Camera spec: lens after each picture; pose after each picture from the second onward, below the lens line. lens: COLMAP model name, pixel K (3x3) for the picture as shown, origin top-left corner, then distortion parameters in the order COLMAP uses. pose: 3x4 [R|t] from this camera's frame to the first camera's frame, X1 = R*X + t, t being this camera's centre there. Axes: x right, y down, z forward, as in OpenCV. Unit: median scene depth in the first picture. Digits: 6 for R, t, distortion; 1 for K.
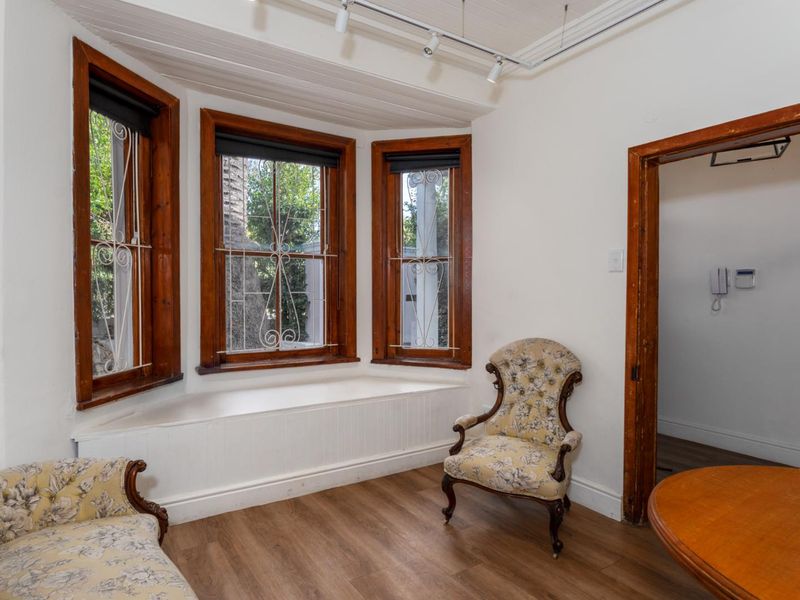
lens RADIAL K [[476.9, 0, 401.3], [0, 476.9, 300.5], [0, 0, 1]] dist [-0.003798, -0.000302]
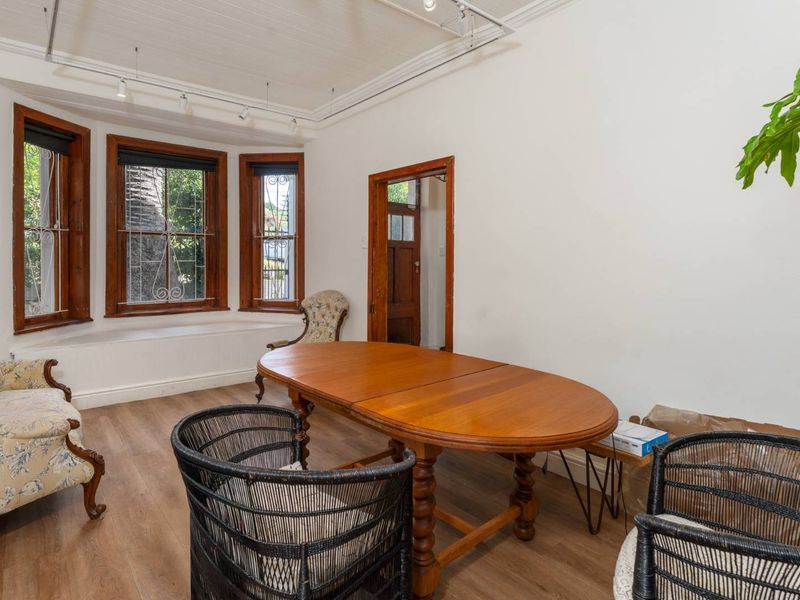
lens RADIAL K [[449.5, 0, 387.4], [0, 449.5, 259.4], [0, 0, 1]] dist [-0.005970, 0.003176]
pose [[0.994500, -0.000841, 0.104730, 0.298629], [0.002782, 0.999827, -0.018392, 0.005880], [-0.104696, 0.018582, 0.994331, -0.462033]]
